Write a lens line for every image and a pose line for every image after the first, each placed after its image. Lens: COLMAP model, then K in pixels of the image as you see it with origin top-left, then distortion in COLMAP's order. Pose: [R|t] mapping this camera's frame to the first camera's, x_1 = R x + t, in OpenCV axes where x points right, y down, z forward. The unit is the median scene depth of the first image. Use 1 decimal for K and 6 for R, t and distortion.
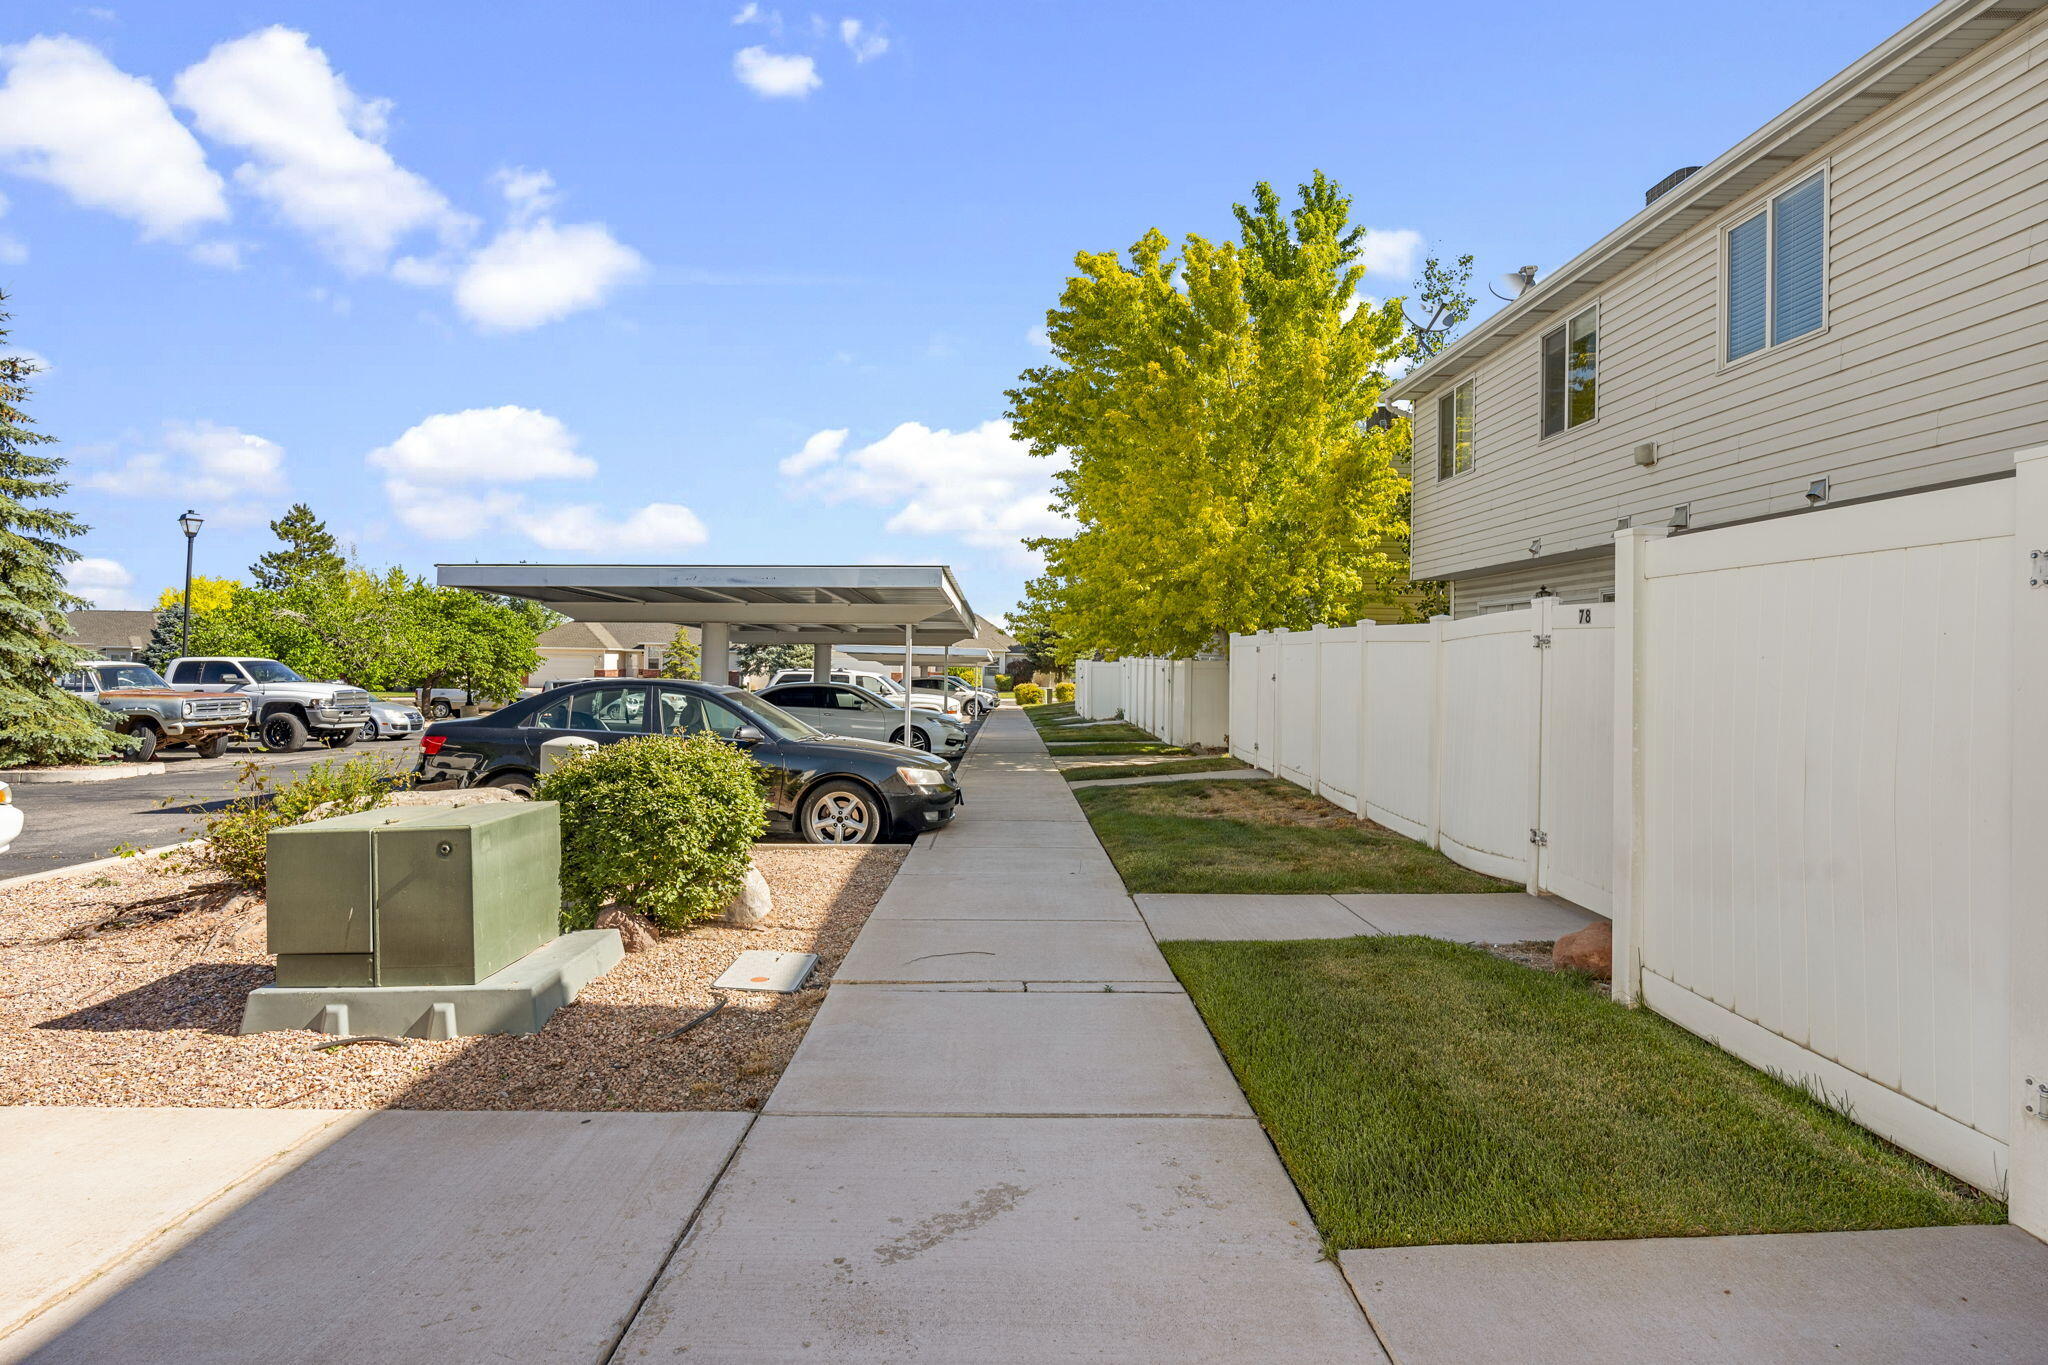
lens RADIAL K [[1066.1, 0, 1020.1], [0, 1066.1, 652.6], [0, 0, 1]] dist [-0.011862, 0.000111]
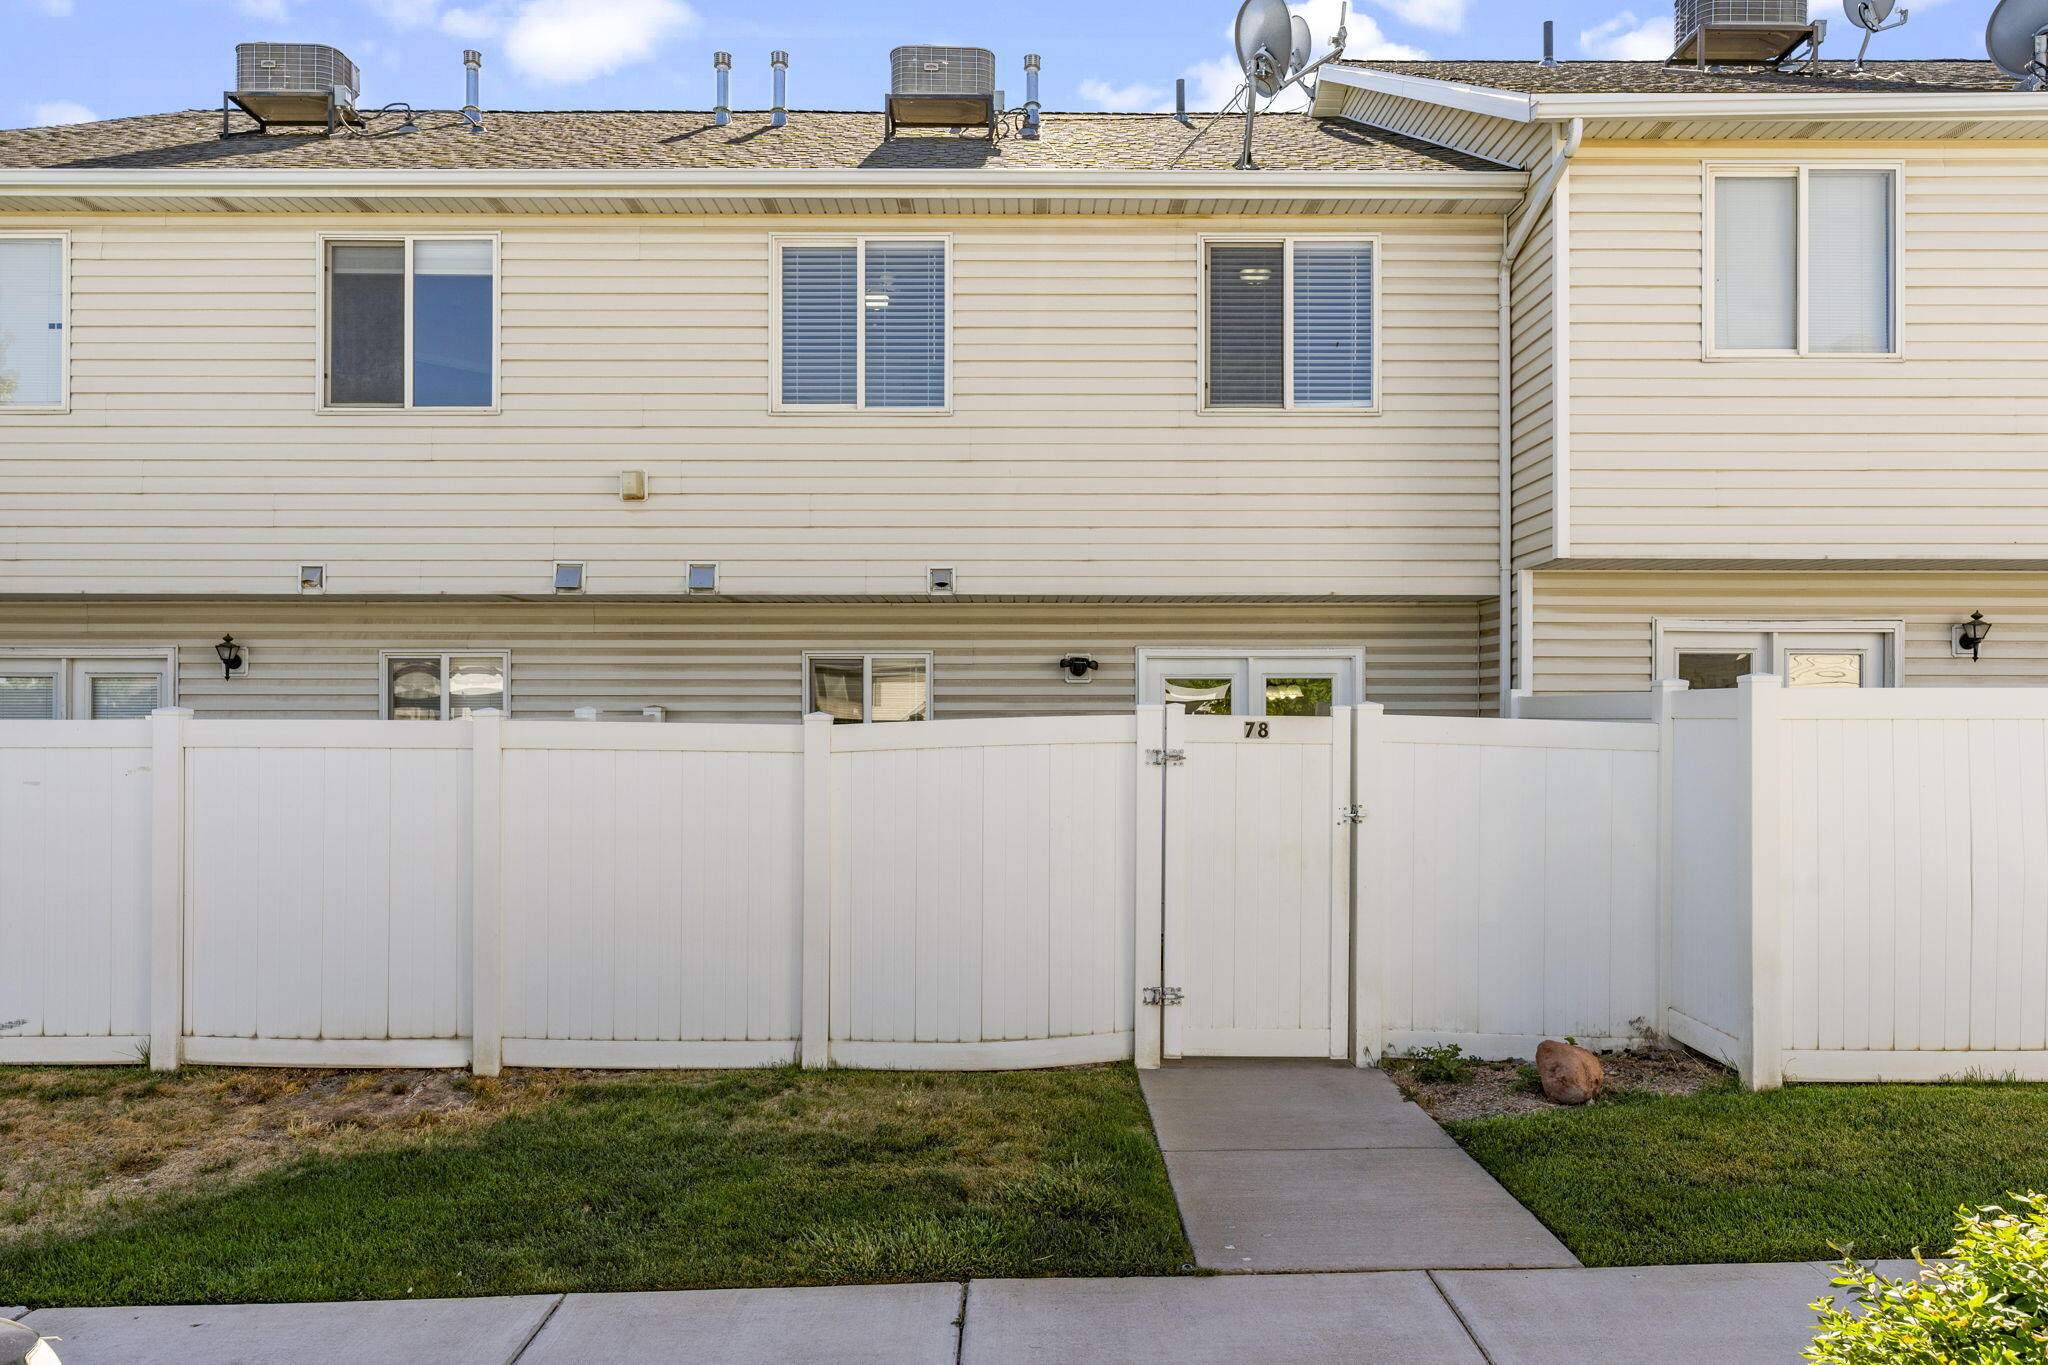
lens RADIAL K [[1432.5, 0, 1024.0], [0, 1432.5, 682.5], [0, 0, 1]] dist [0.003113, 0.000198]
pose [[0.030782, 0.014690, 0.999418, -0.482076], [-0.003061, 0.999889, -0.014603, -0.039909], [-0.999521, -0.002610, 0.030824, 0.827457]]
